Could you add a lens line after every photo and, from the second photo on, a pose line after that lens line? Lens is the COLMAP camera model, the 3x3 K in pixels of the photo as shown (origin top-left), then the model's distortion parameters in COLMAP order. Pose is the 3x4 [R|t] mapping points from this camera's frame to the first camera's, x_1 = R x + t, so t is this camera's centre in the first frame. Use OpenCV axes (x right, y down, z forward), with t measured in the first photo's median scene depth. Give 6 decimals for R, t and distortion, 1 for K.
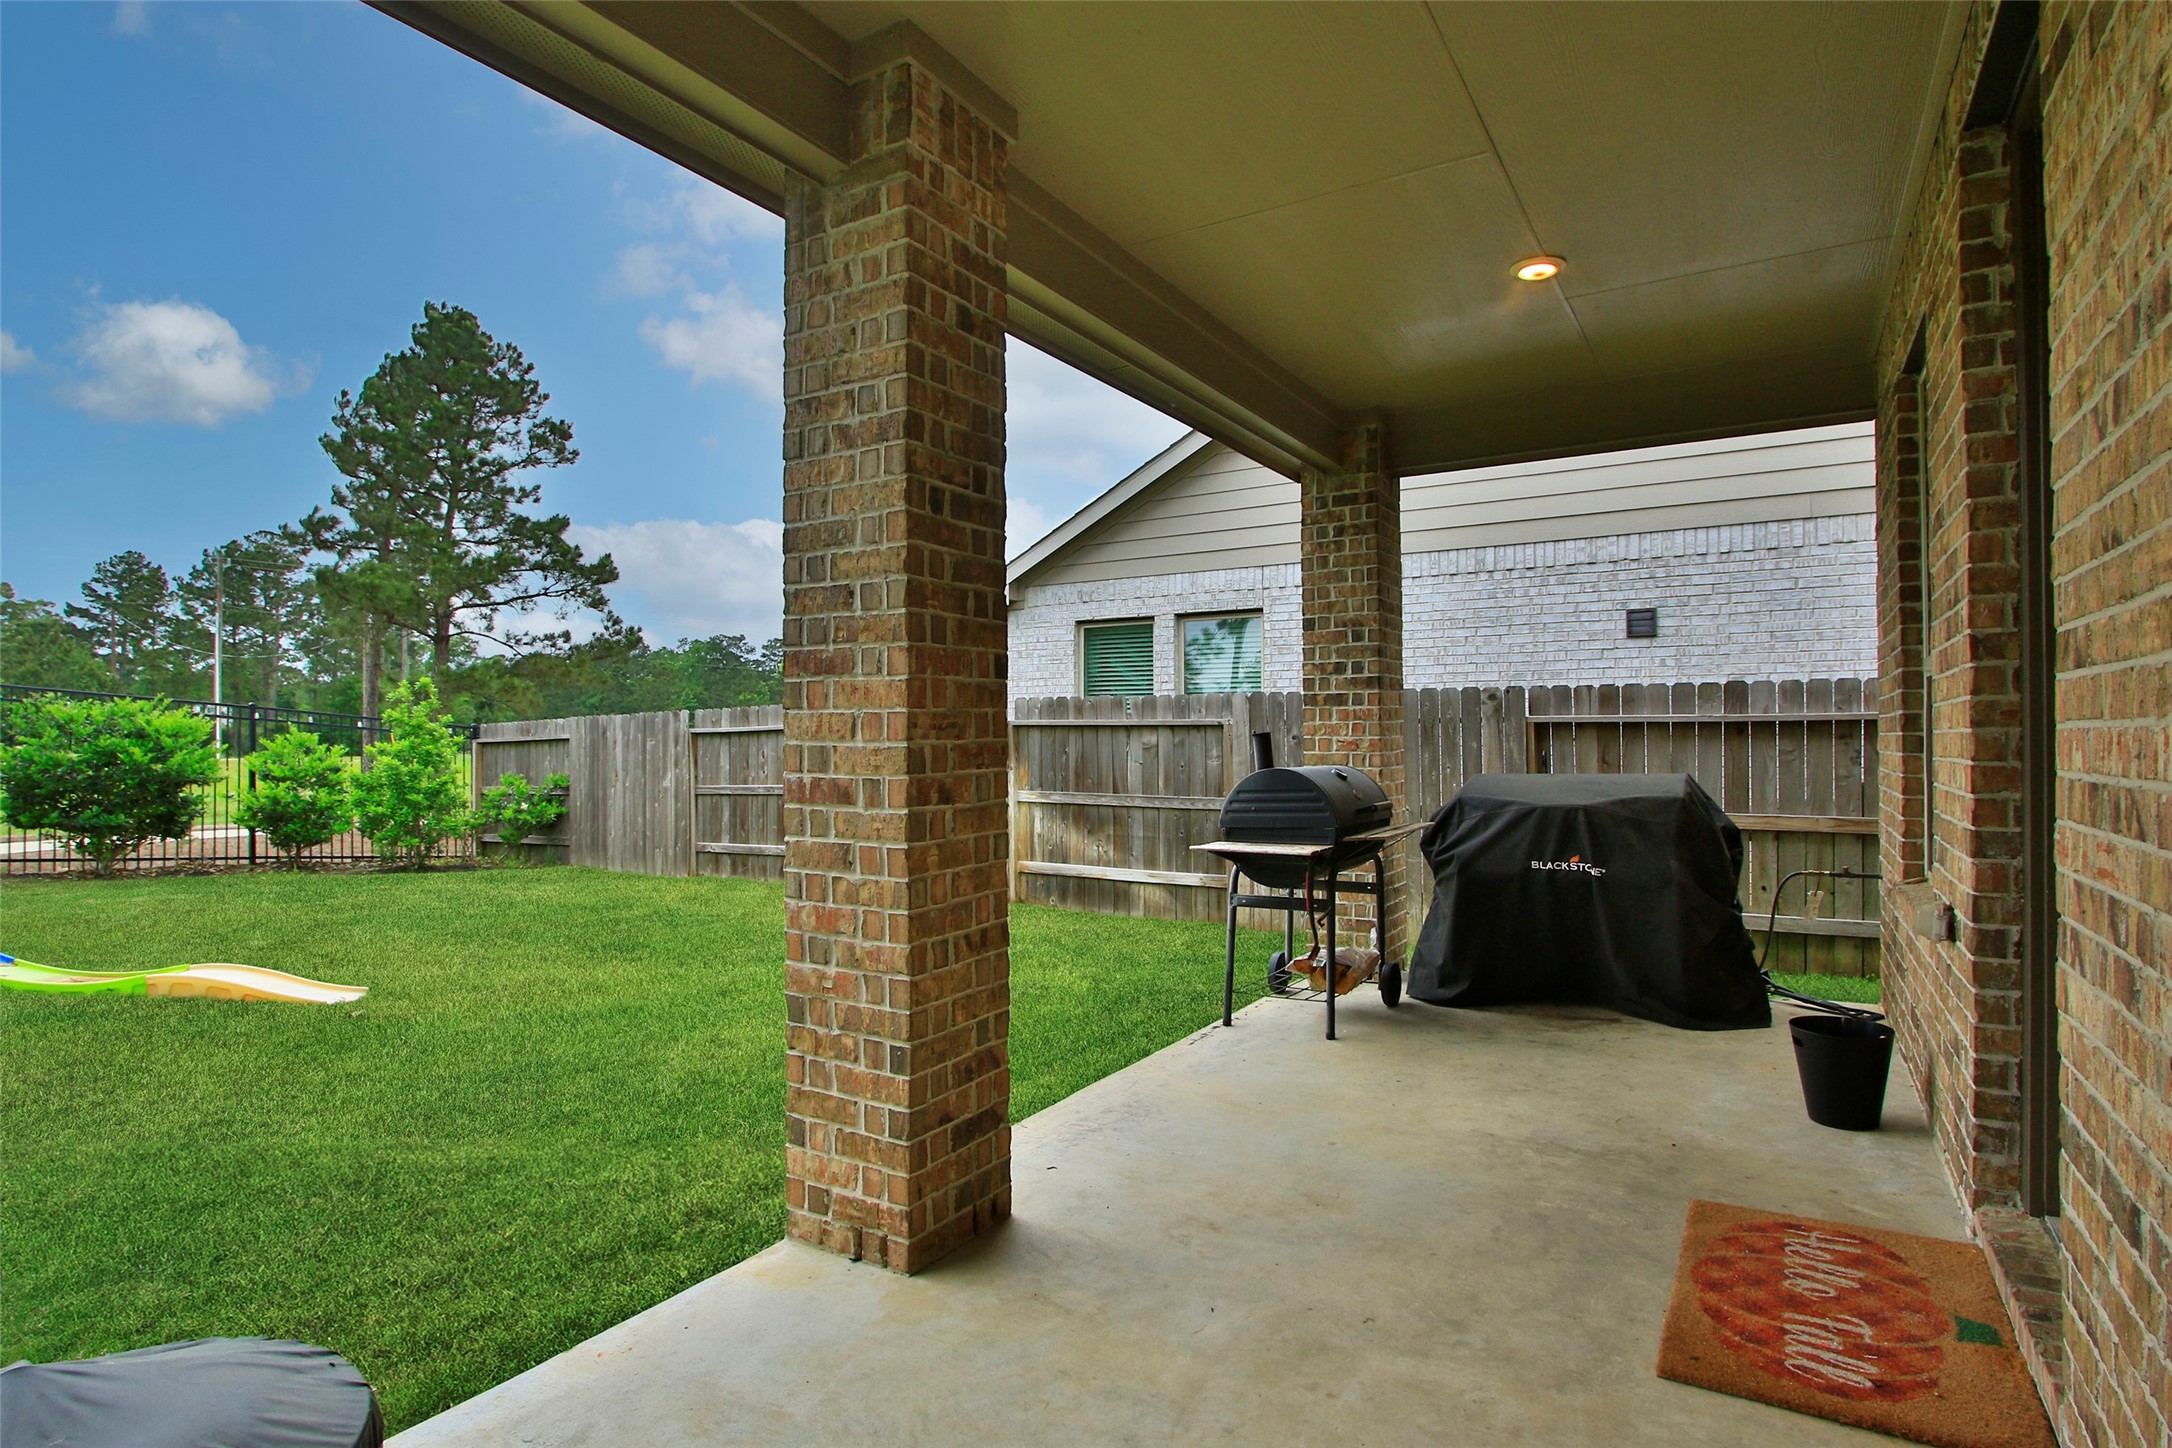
lens RADIAL K [[1101.8, 0, 1090.9], [0, 1101.8, 729.3], [0, 0, 1]] dist [-0.020297, 0.001377]
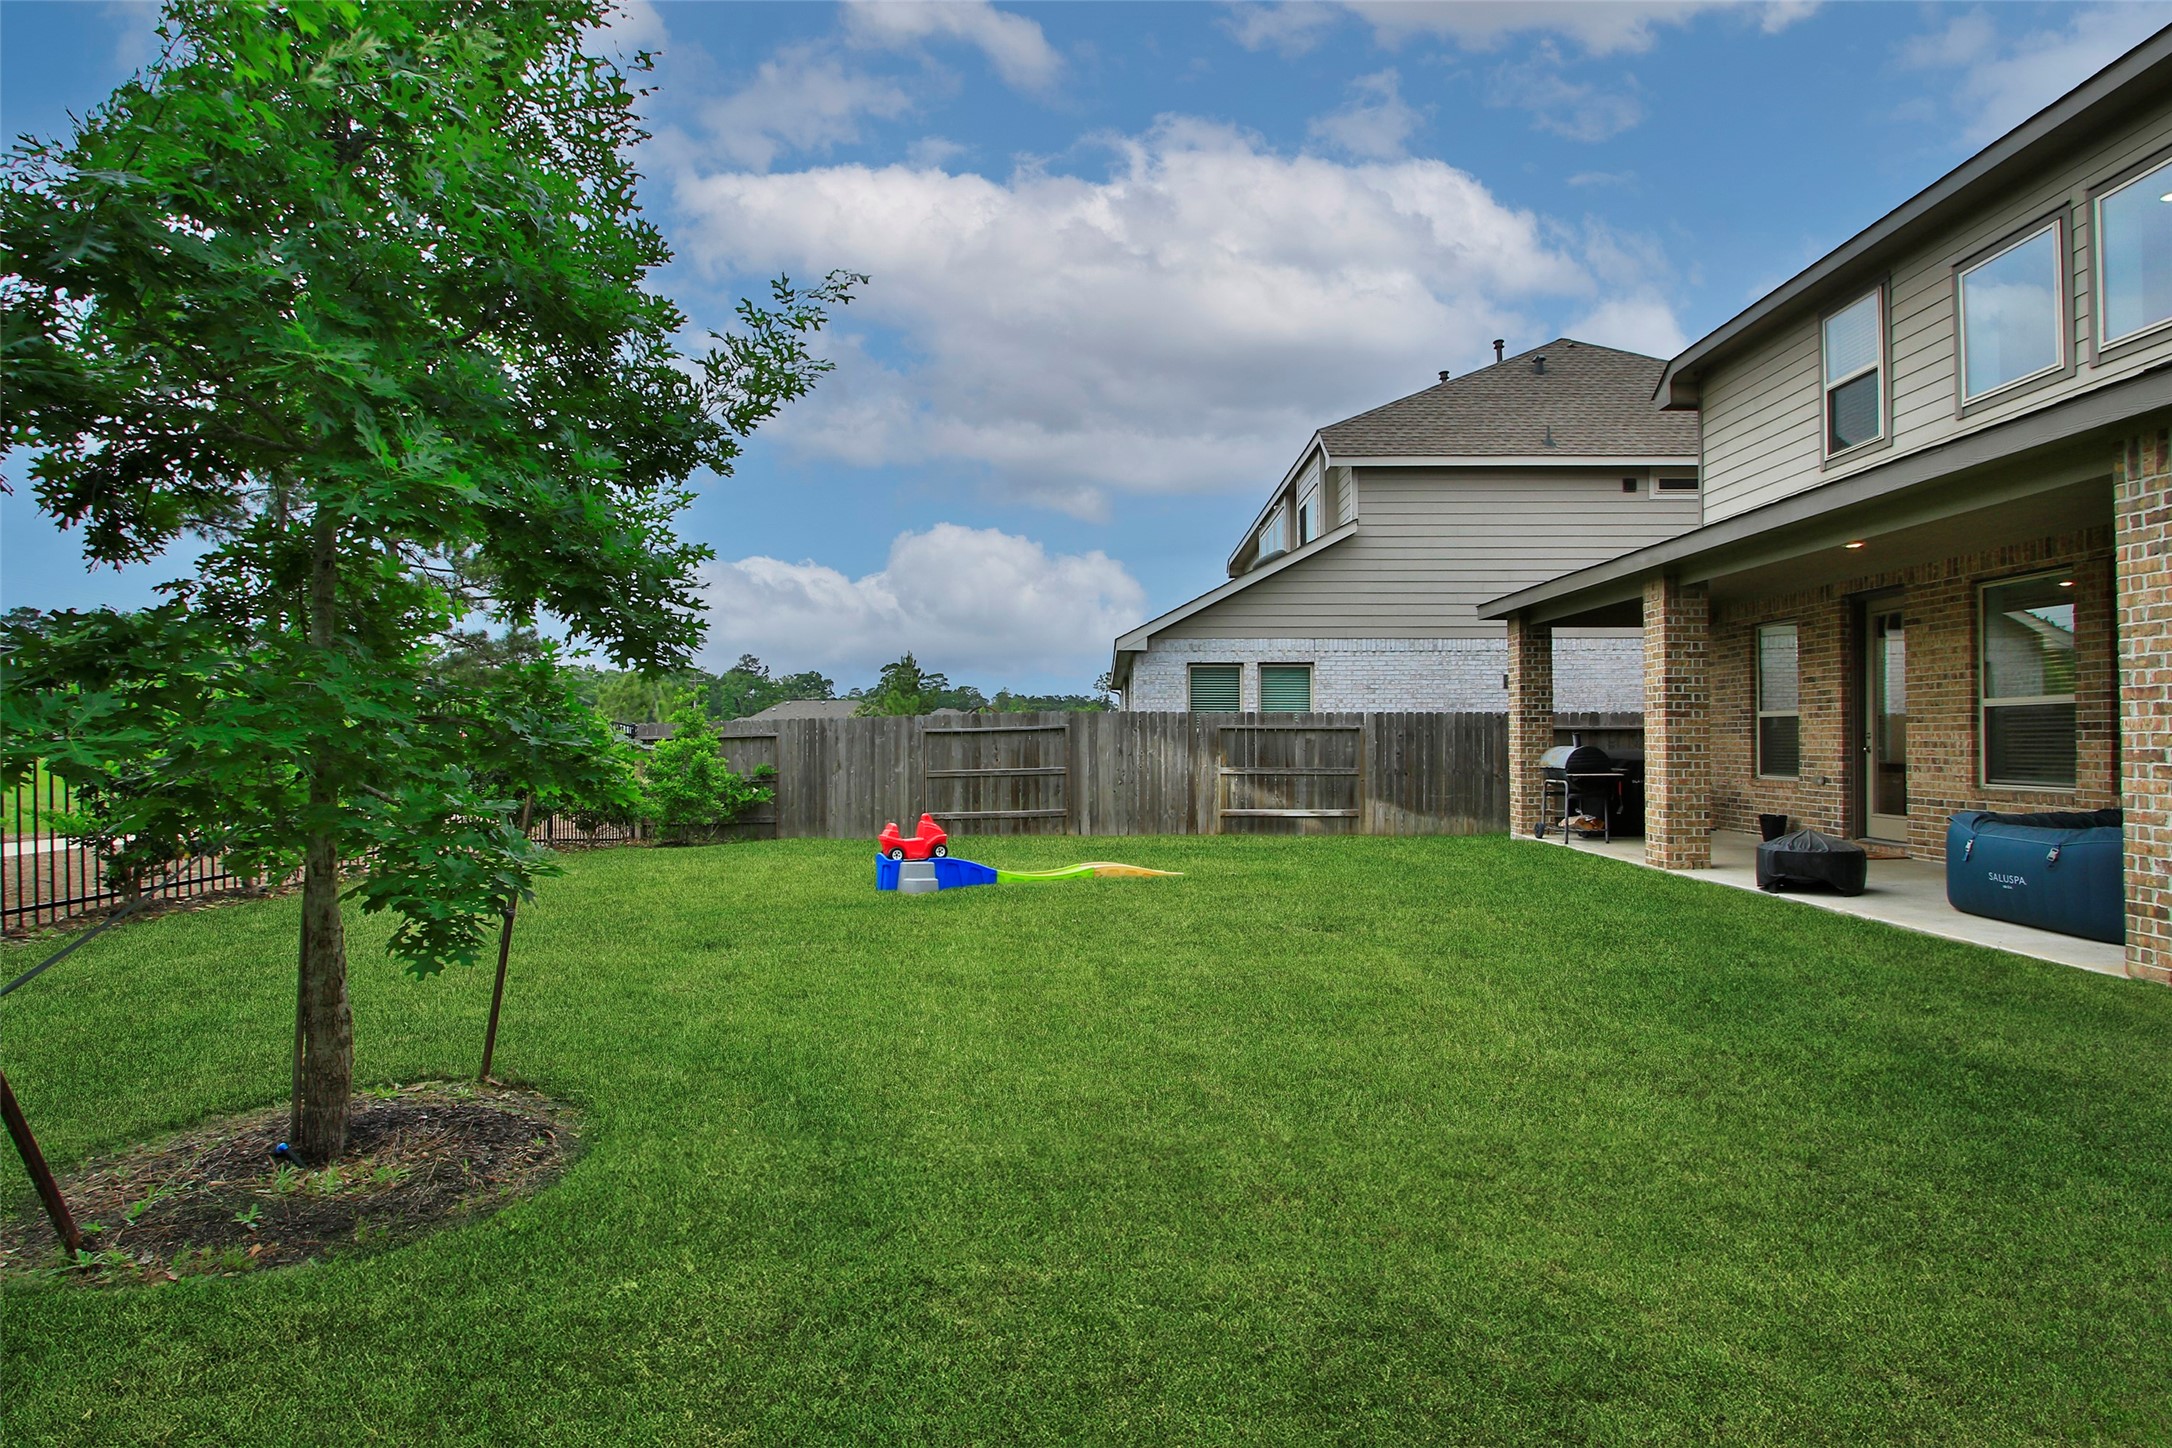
lens RADIAL K [[1101.8, 0, 1090.9], [0, 1101.8, 729.3], [0, 0, 1]] dist [-0.020297, 0.001377]
pose [[0.853738, 0.006096, 0.520667, -1.131425], [-0.005068, 0.999981, -0.003397, 0.004652], [-0.520678, 0.000261, 0.853753, -0.332668]]
